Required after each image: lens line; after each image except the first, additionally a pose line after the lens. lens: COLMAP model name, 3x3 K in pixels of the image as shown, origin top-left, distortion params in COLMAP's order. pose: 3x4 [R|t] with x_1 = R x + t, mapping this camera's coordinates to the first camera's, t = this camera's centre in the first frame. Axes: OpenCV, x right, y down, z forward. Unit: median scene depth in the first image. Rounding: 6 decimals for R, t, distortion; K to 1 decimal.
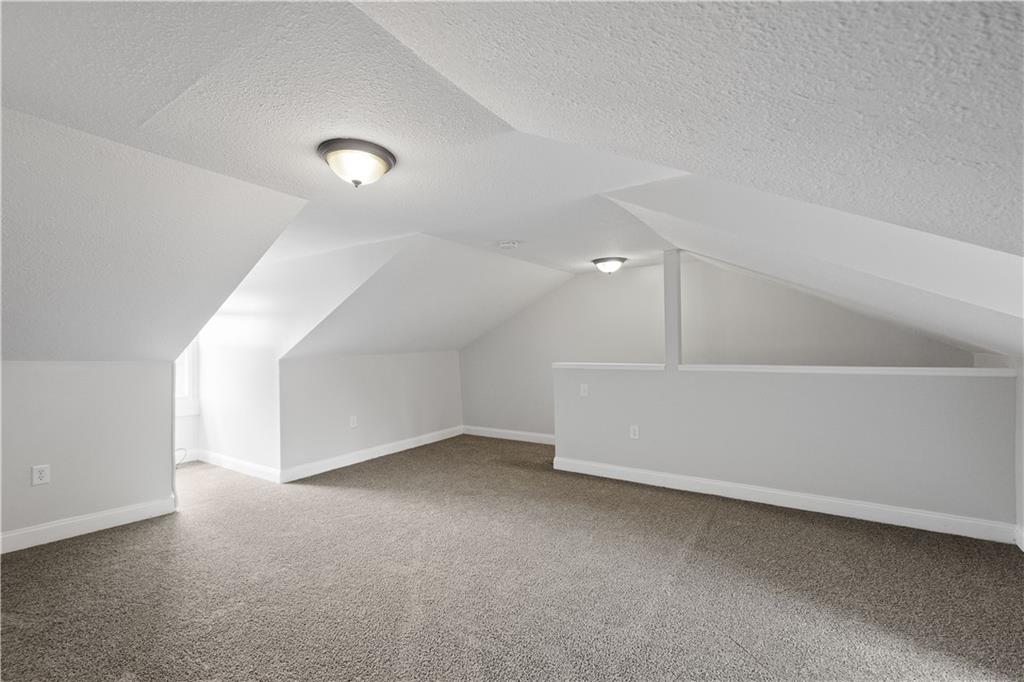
lens RADIAL K [[445.2, 0, 512.1], [0, 445.2, 343.3], [0, 0, 1]] dist [0.010727, -0.000642]
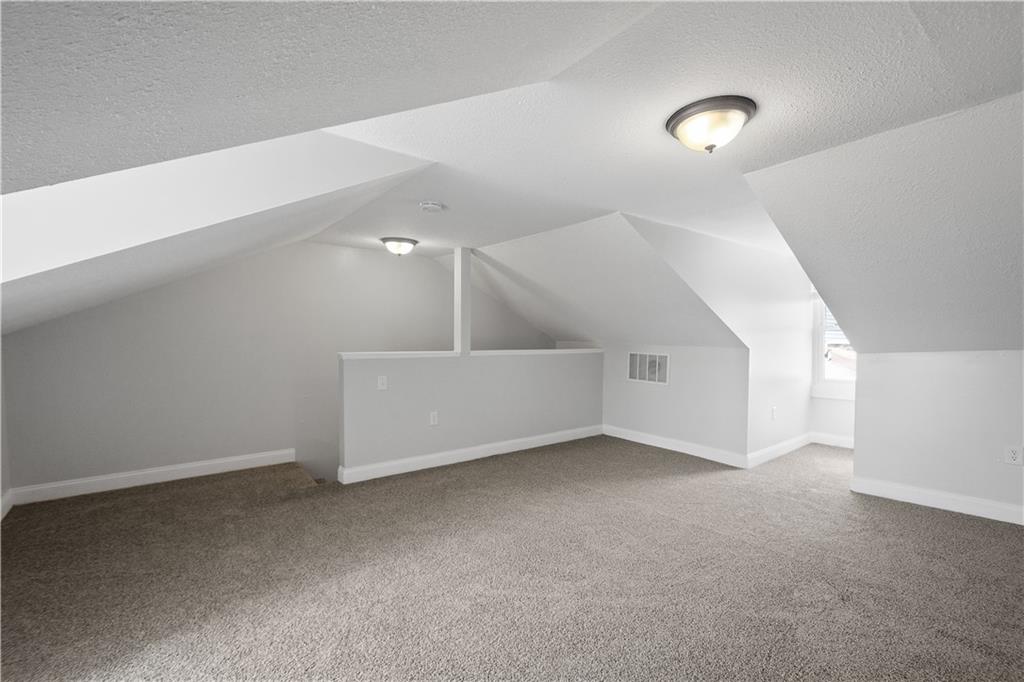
lens RADIAL K [[445.2, 0, 512.1], [0, 445.2, 343.3], [0, 0, 1]] dist [0.010727, -0.000642]
pose [[0.339291, -0.001473, 0.940680, -0.600551], [-0.010512, 0.999930, 0.005358, 0.020987], [-0.940623, -0.011706, 0.339252, 0.477564]]
